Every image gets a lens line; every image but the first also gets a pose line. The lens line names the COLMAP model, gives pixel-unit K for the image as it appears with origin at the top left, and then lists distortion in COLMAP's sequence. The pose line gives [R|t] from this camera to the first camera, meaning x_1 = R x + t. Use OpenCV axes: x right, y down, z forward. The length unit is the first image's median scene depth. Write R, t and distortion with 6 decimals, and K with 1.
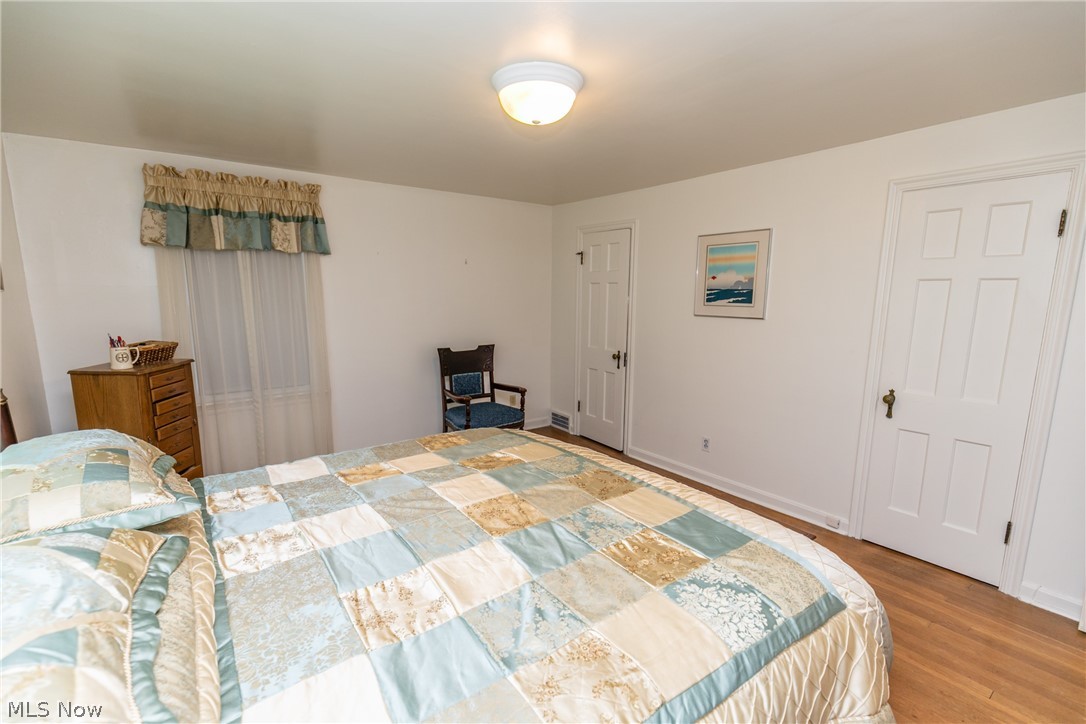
lens RADIAL K [[490.3, 0, 541.6], [0, 490.3, 366.8], [0, 0, 1]] dist [0.013274, 0.000336]
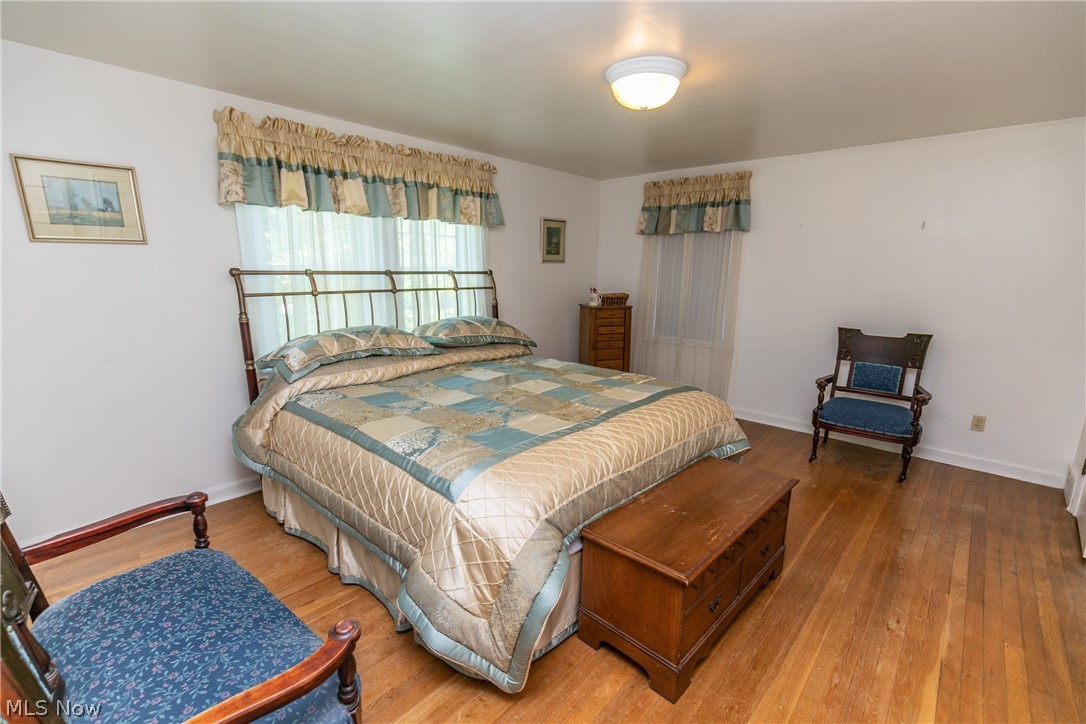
lens RADIAL K [[490.3, 0, 541.6], [0, 490.3, 366.8], [0, 0, 1]] dist [0.013274, 0.000336]
pose [[0.202849, 0.197051, -0.959178, 0.745731], [-0.164305, 0.972505, 0.165041, -0.036571], [0.965327, 0.124119, 0.229648, 0.369881]]
